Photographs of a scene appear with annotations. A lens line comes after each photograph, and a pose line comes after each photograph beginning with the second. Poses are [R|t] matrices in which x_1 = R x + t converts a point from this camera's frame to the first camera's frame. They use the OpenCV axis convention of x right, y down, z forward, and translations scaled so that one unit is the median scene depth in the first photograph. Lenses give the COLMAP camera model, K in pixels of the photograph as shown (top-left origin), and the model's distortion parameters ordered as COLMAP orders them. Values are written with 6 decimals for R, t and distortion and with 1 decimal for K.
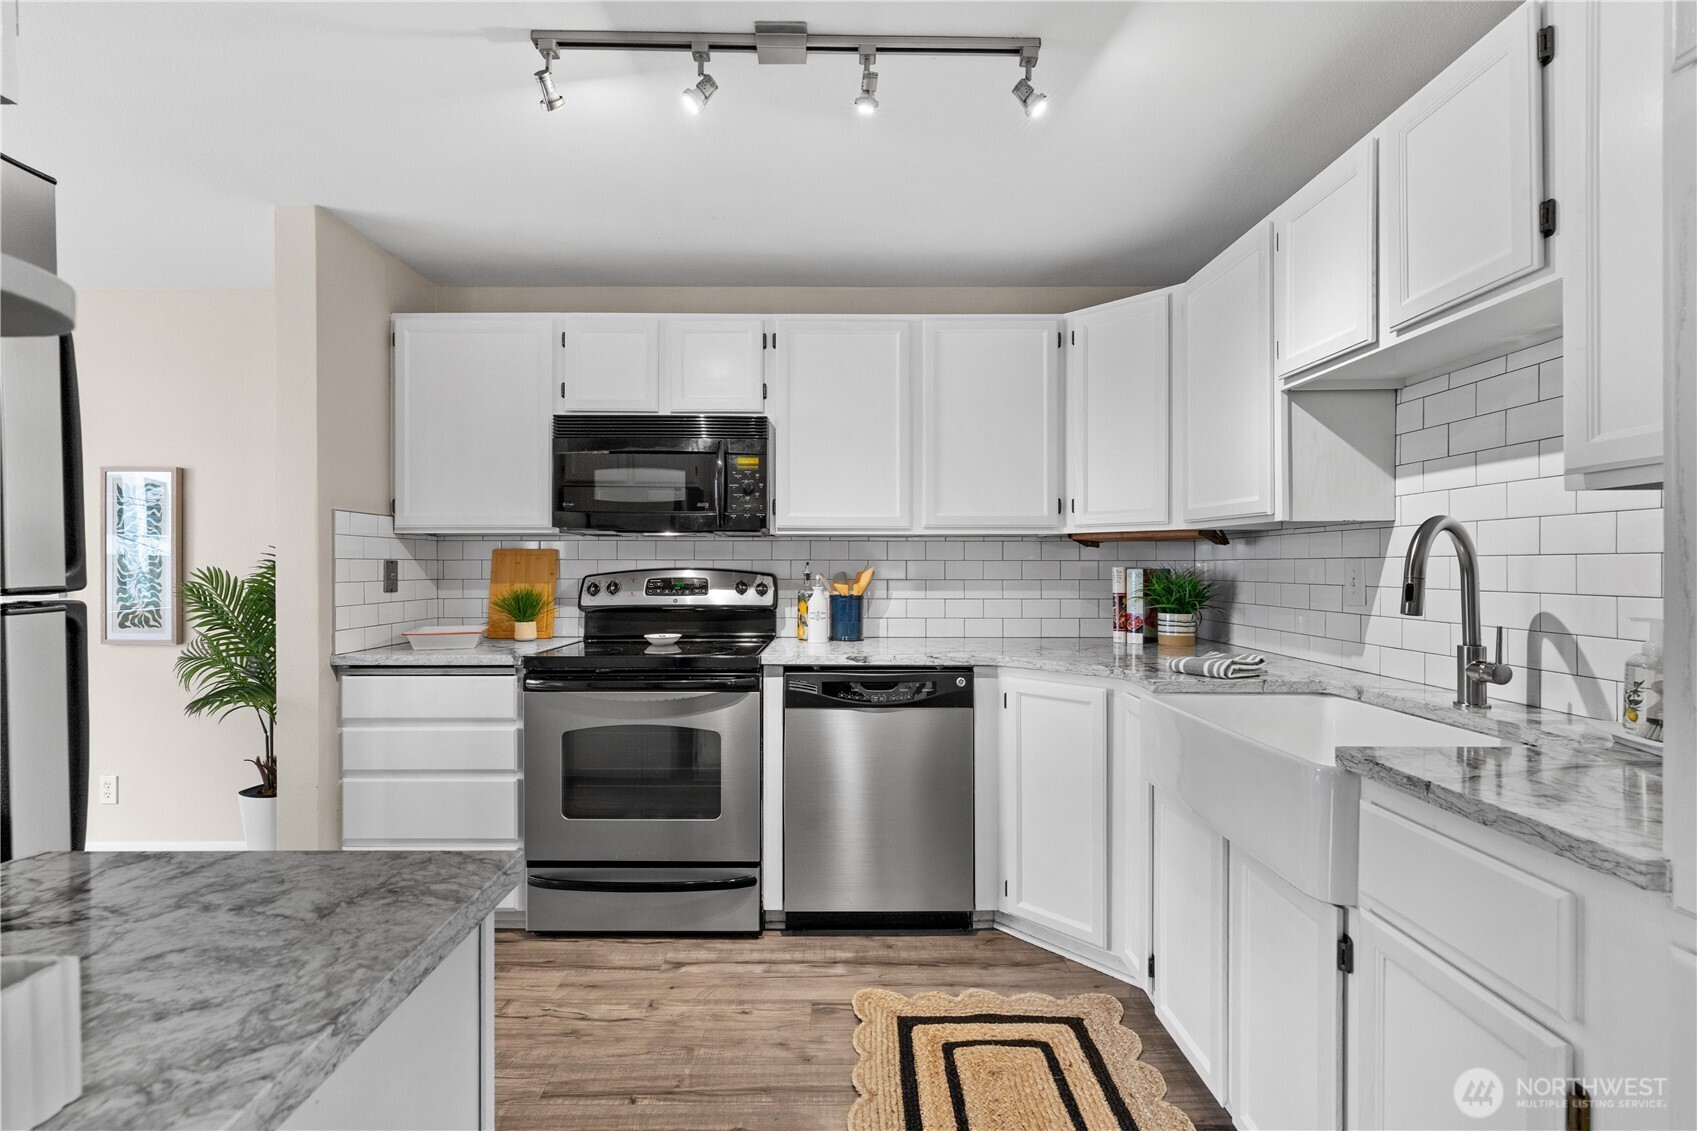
lens RADIAL K [[767.7, 0, 834.4], [0, 767.7, 565.6], [0, 0, 1]] dist [-0.005116, -0.000225]
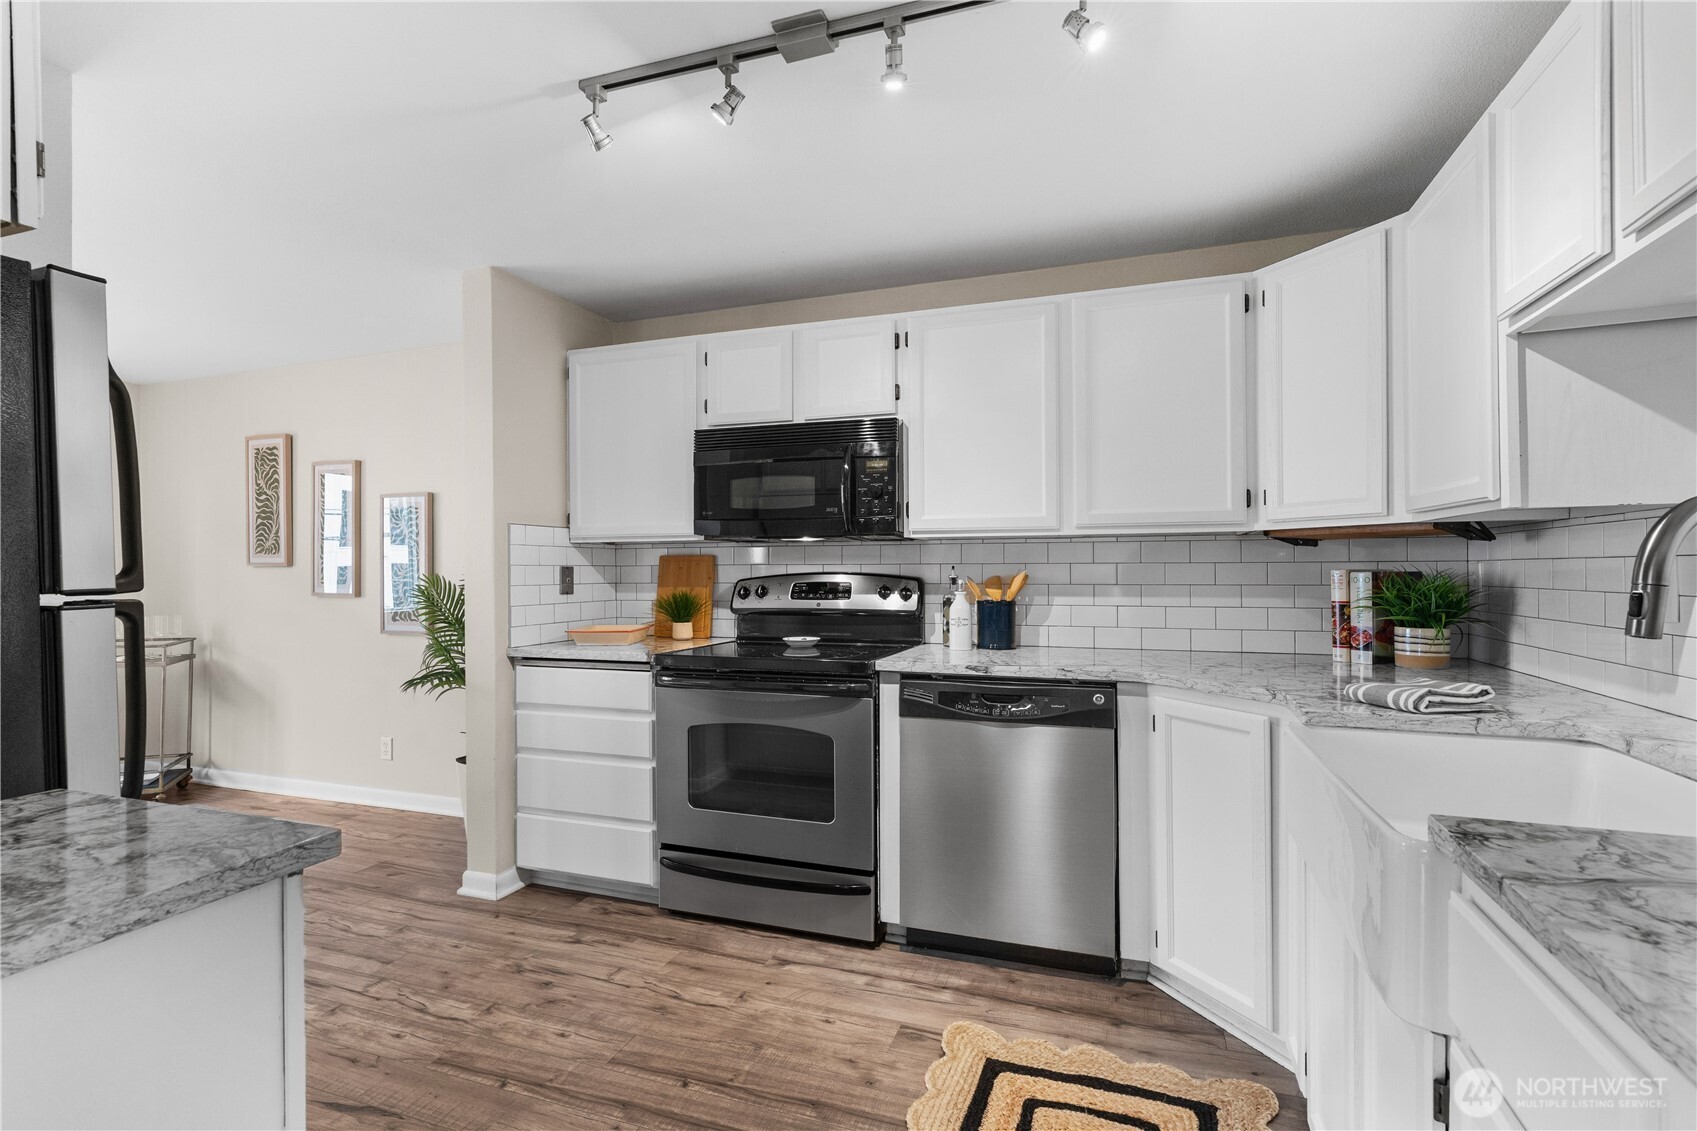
lens RADIAL K [[767.7, 0, 850.5], [0, 767.7, 568.5], [0, 0, 1]] dist [-0.005070, 0.000183]
pose [[0.940137, -0.004514, -0.340768, 0.208196], [0.004076, 0.999990, -0.002001, 0.000020], [0.340773, 0.000493, 0.940145, 0.065386]]
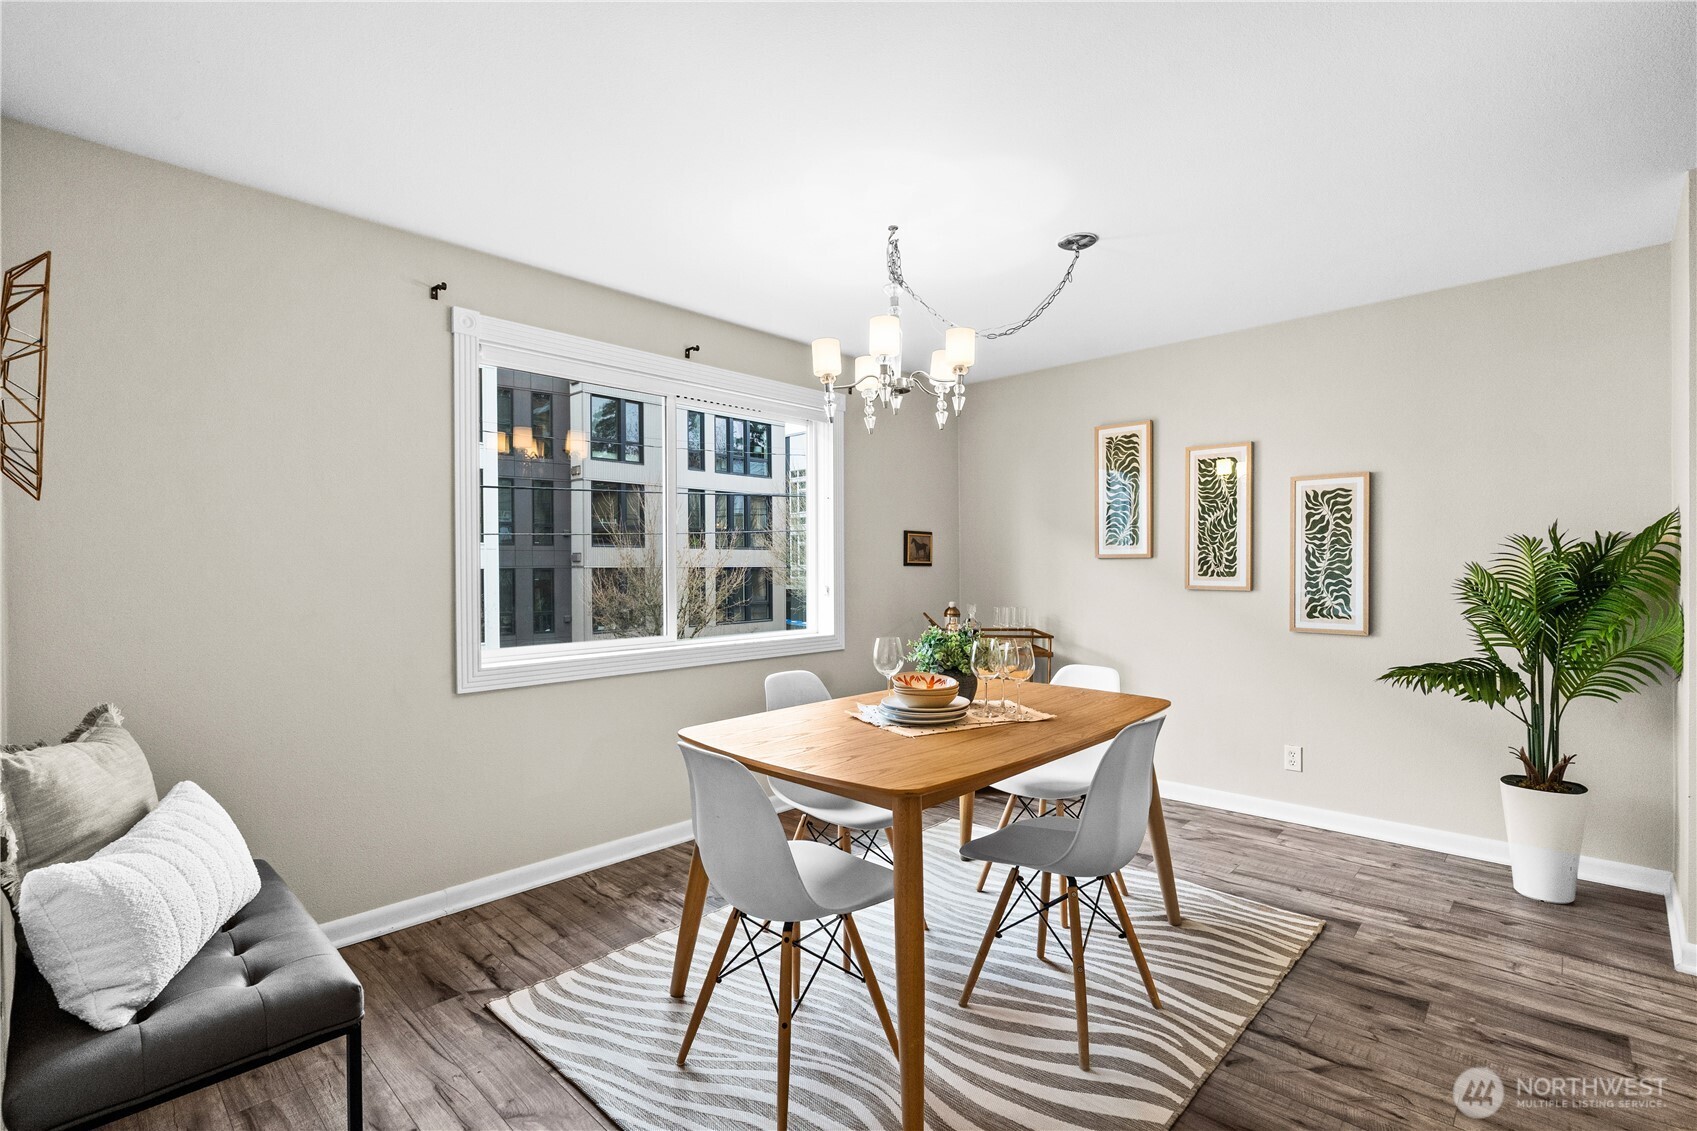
lens RADIAL K [[767.7, 0, 850.5], [0, 767.7, 568.5], [0, 0, 1]] dist [-0.005070, 0.000183]
pose [[0.730777, -0.002346, -0.682612, -0.656085], [0.005068, 0.999985, 0.001988, 0.002559], [0.682597, -0.004912, 0.730779, -0.296457]]
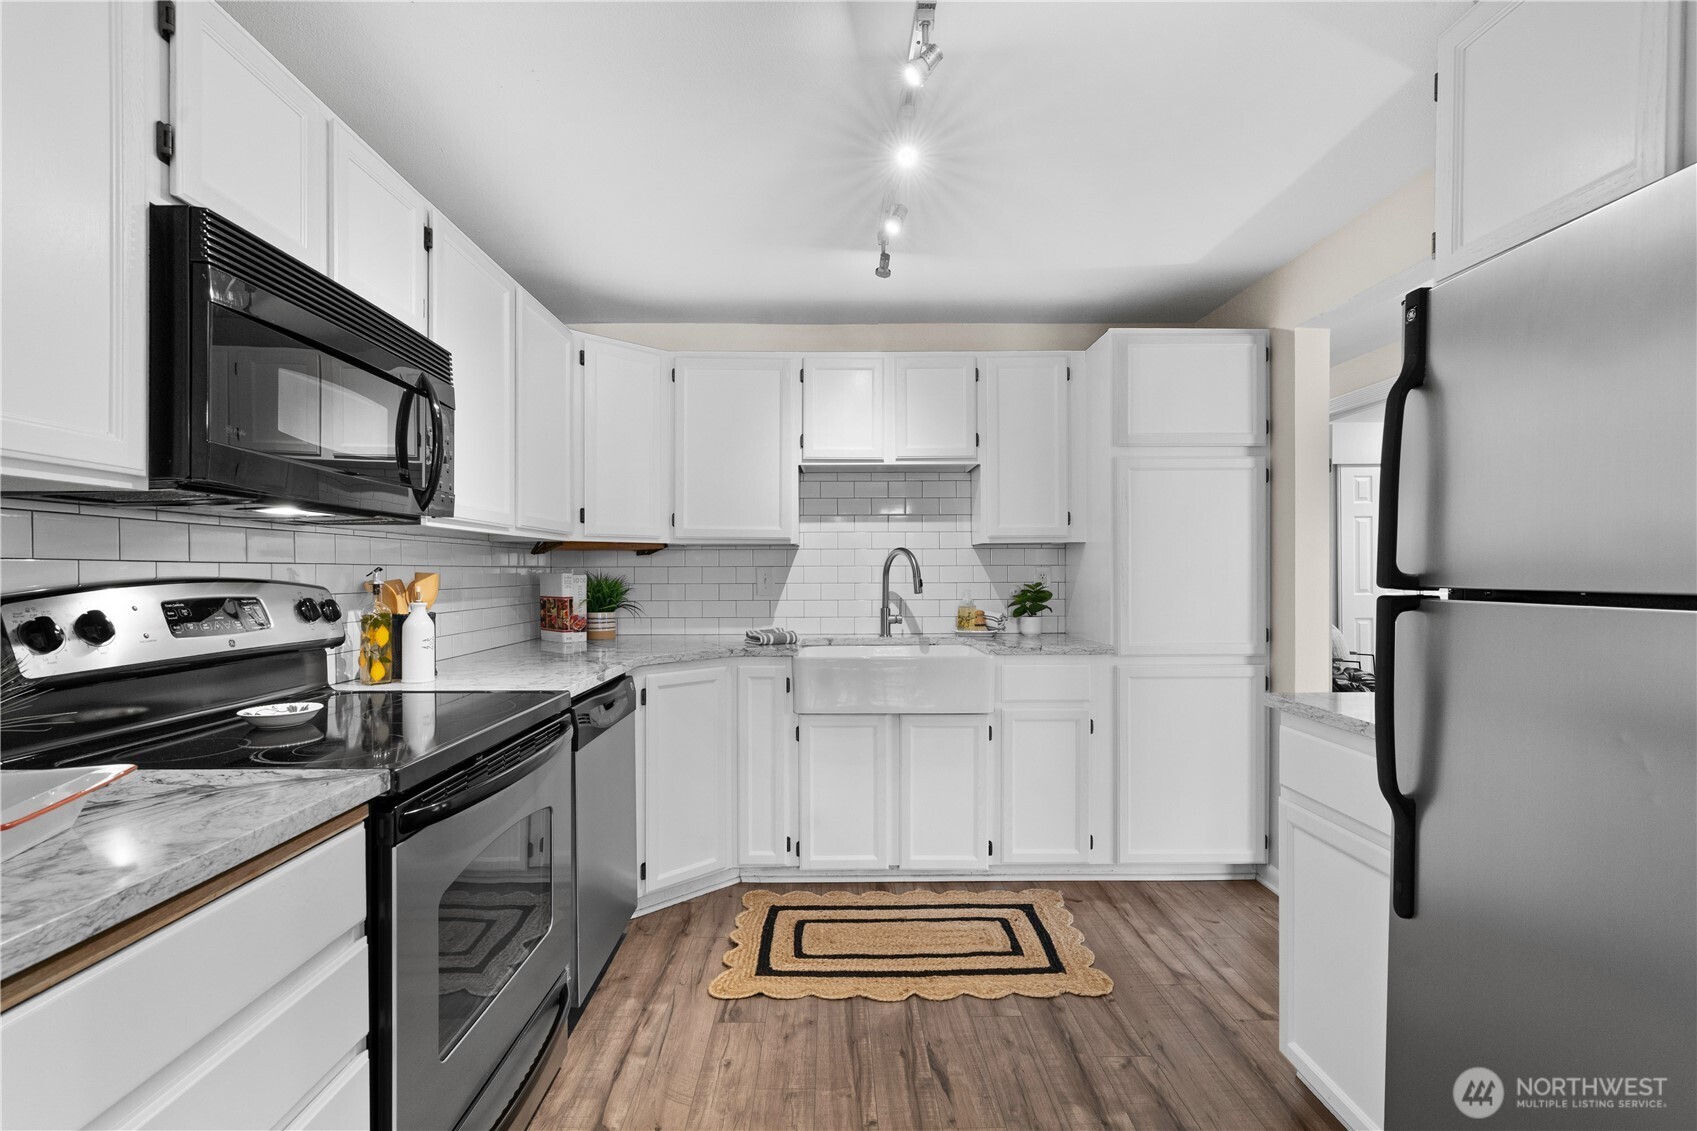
lens RADIAL K [[652.8, 0, 954.0], [0, 652.8, 571.1], [0, 0, 1]] dist [-0.000828, -0.000026]
pose [[-0.014640, -0.001025, 0.999892, -0.740590], [0.003384, 0.999994, 0.001074, -0.000029], [-0.999887, 0.003399, -0.014637, 0.615543]]
